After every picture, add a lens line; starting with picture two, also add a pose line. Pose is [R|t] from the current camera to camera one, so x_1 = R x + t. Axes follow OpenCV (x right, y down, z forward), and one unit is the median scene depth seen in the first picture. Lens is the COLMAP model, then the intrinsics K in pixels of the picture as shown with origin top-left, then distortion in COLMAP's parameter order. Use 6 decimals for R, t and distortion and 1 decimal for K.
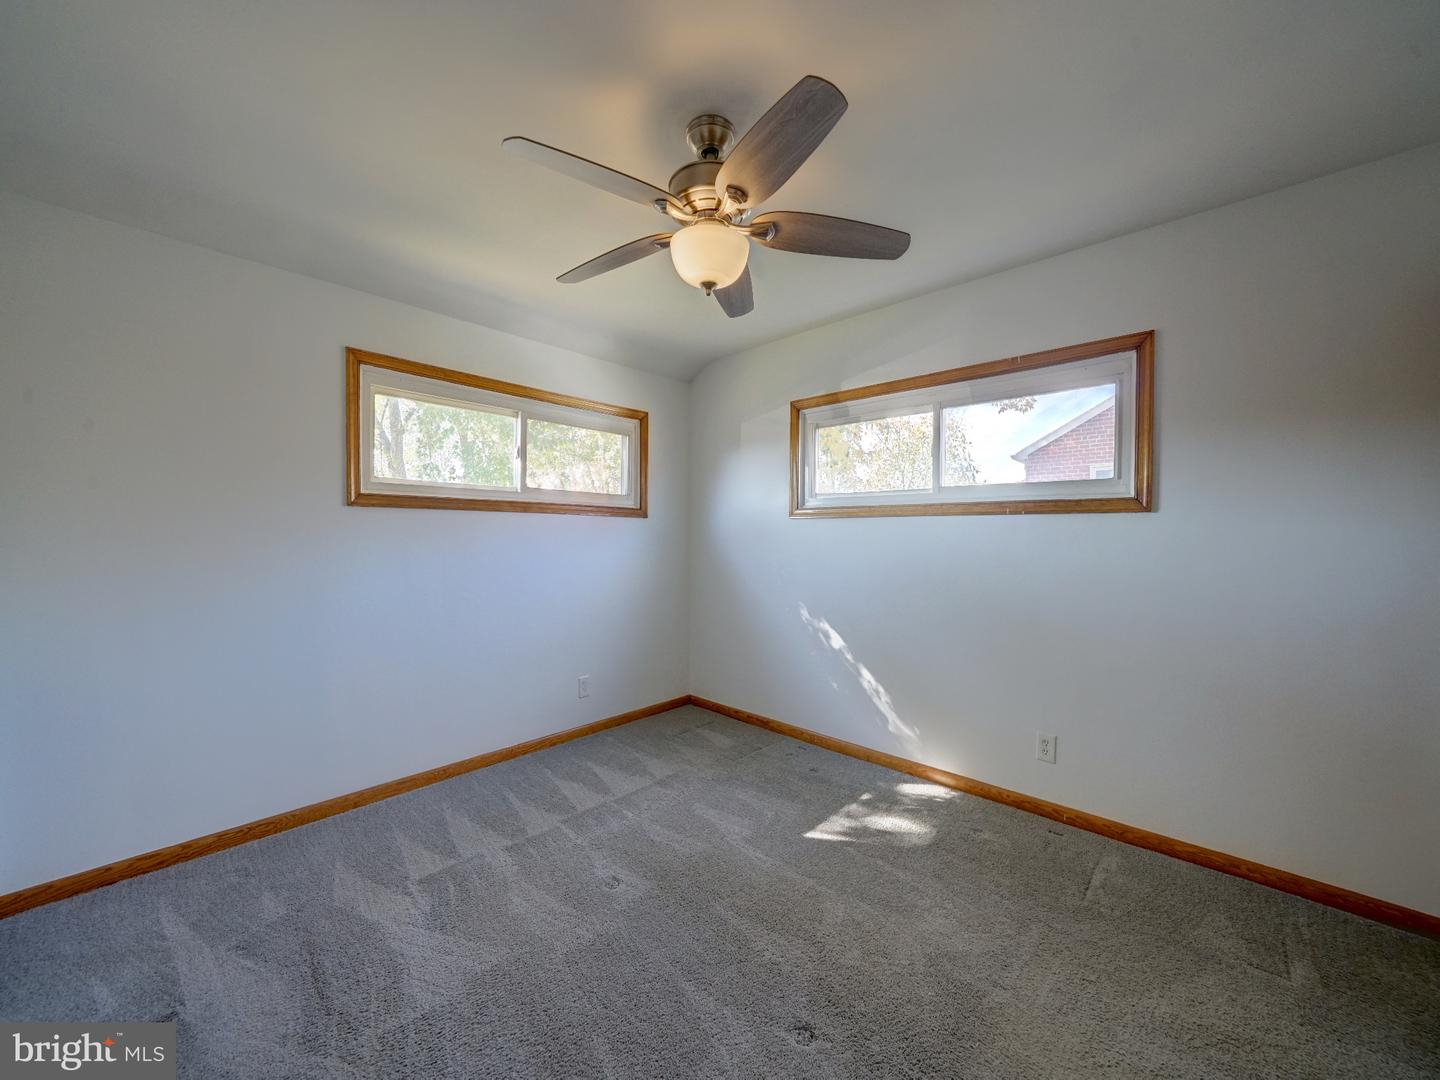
lens RADIAL K [[542.3, 0, 711.3], [0, 542.3, 542.6], [0, 0, 1]] dist [-0.002670, 0.000126]
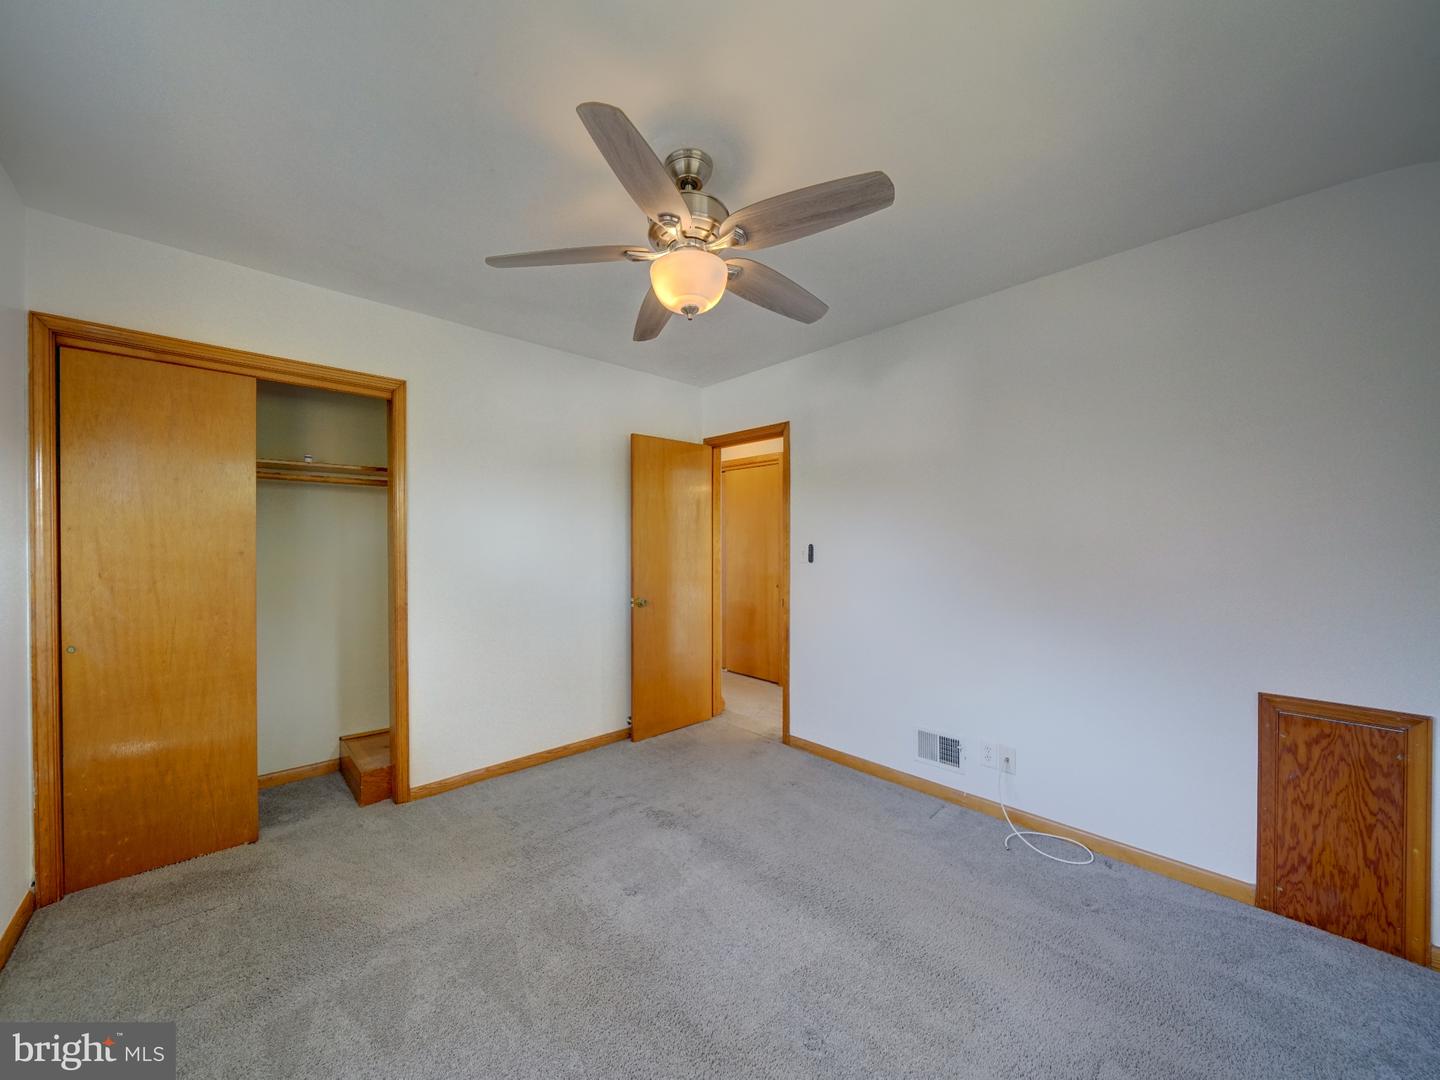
lens RADIAL K [[542.3, 0, 711.3], [0, 542.3, 542.6], [0, 0, 1]] dist [-0.002670, 0.000126]
pose [[-0.998296, -0.003534, 0.058248, -0.068162], [-0.002523, 0.999845, 0.017435, -0.036797], [-0.058300, 0.017258, -0.998150, 1.298386]]
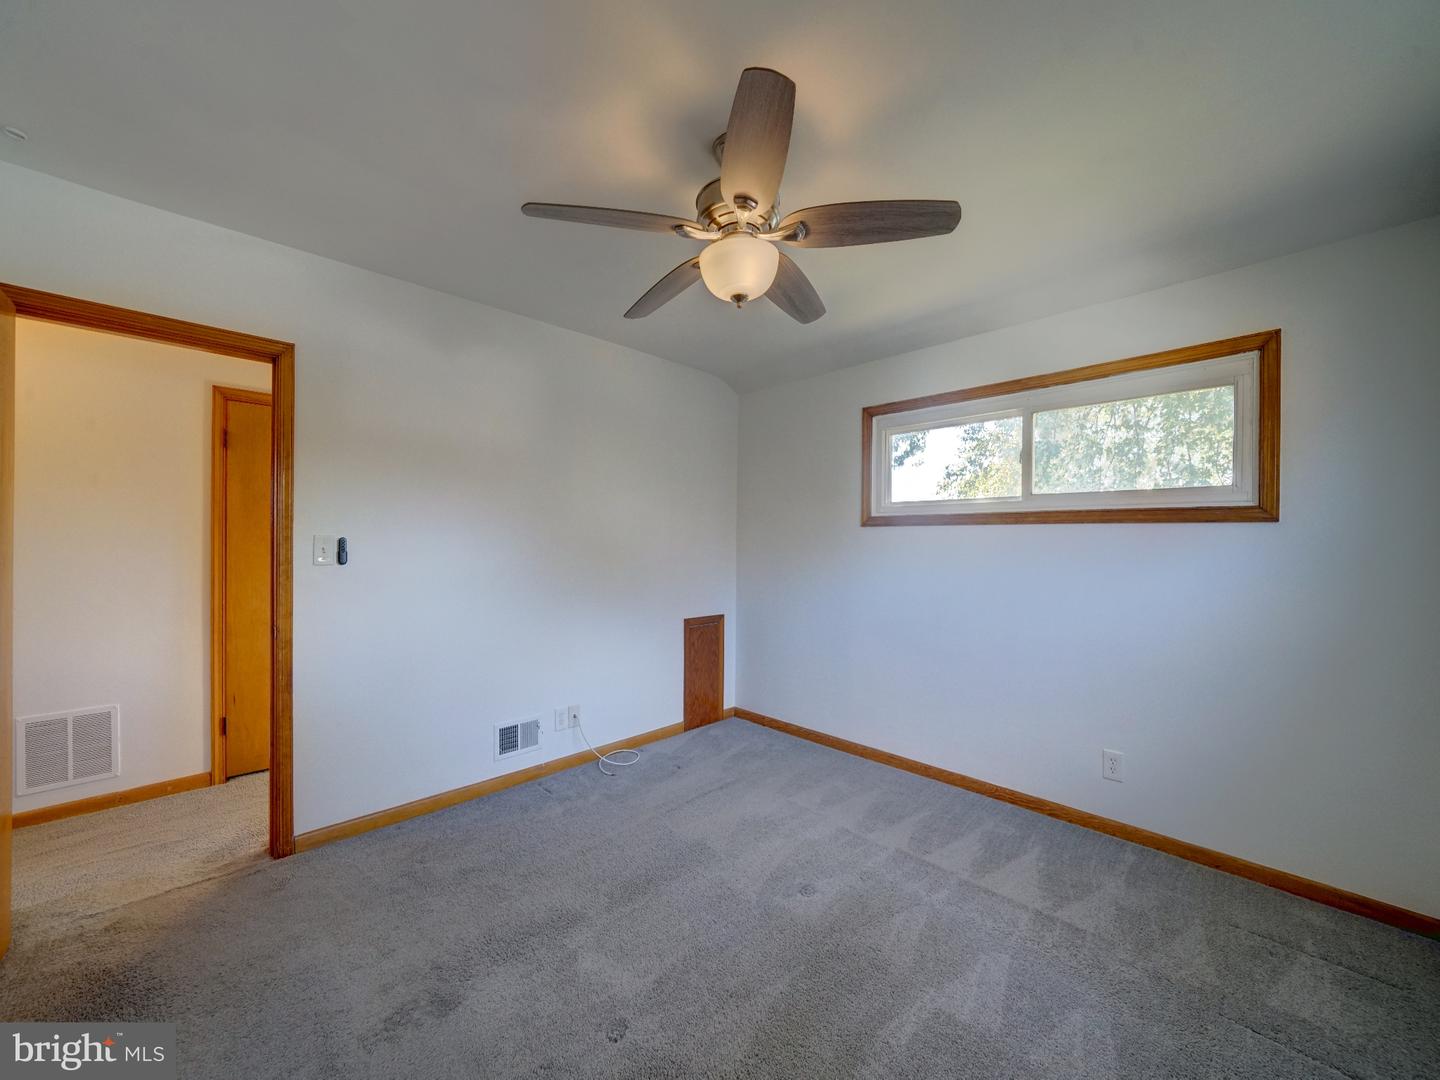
lens RADIAL K [[546.6, 0, 709.5], [0, 546.6, 544.5], [0, 0, 1]] dist [-0.005750, 0.000152]
pose [[-0.045313, -0.002884, -0.998969, 0.643889], [-0.022146, 0.999753, -0.001882, -0.012279], [0.998727, 0.022038, -0.045365, 0.643630]]
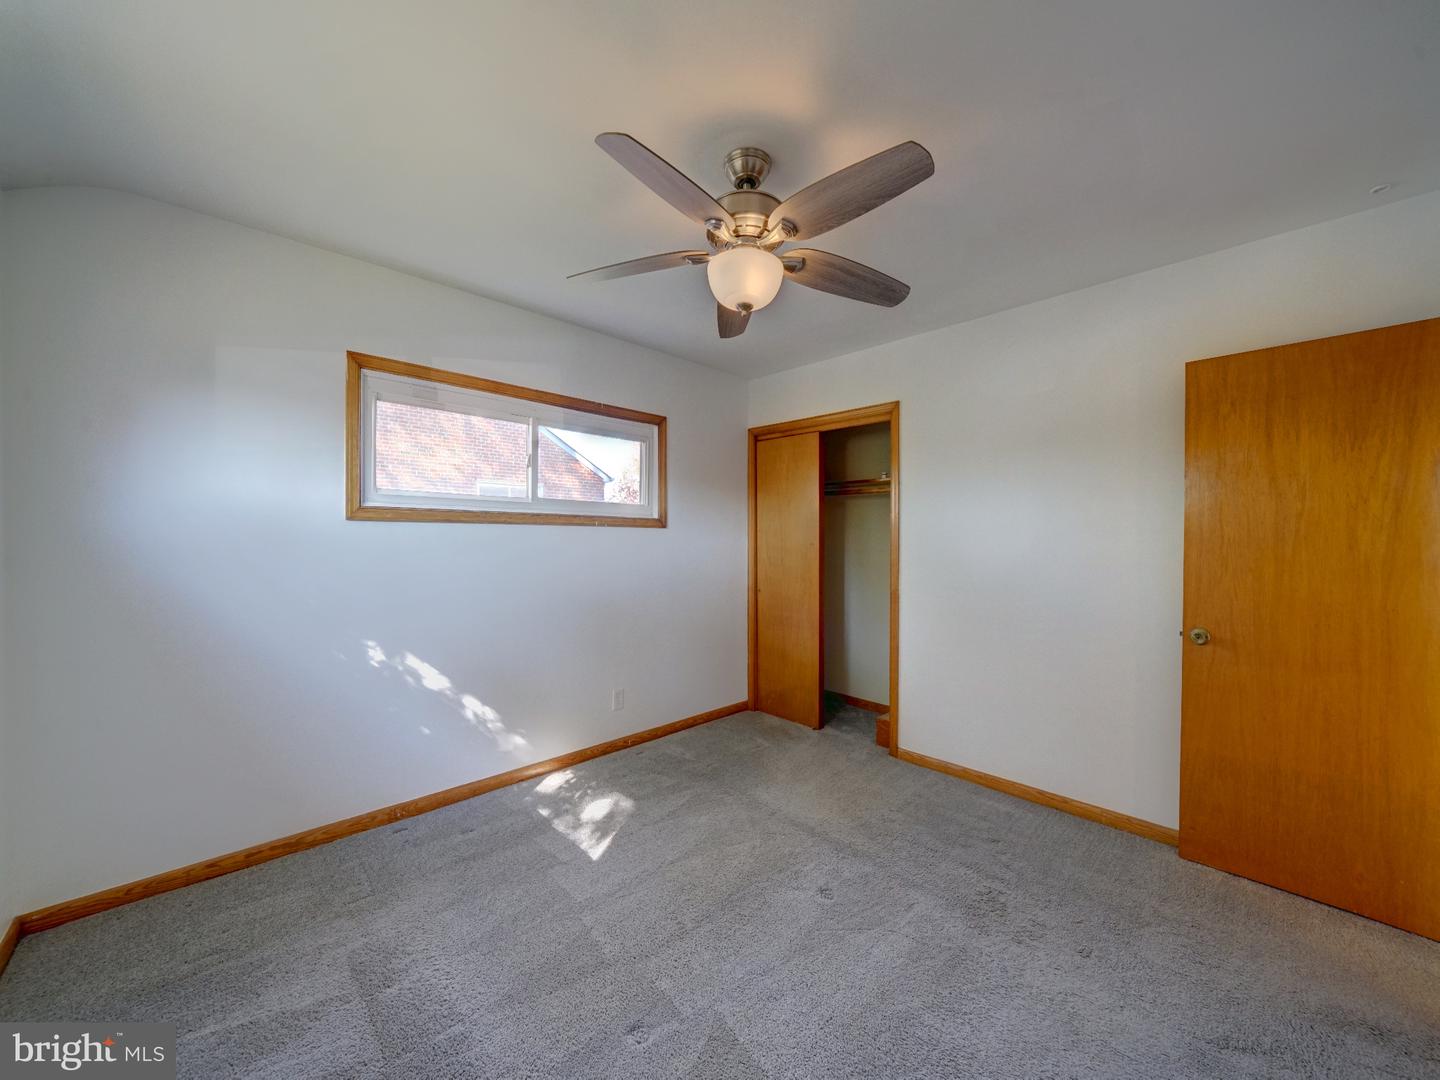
lens RADIAL K [[542.3, 0, 711.3], [0, 542.3, 542.6], [0, 0, 1]] dist [-0.002670, 0.000126]
pose [[0.046035, -0.009665, 0.998893, -0.674103], [0.010717, 0.999900, 0.009181, -0.022131], [-0.998882, 0.010282, 0.046134, 0.654982]]
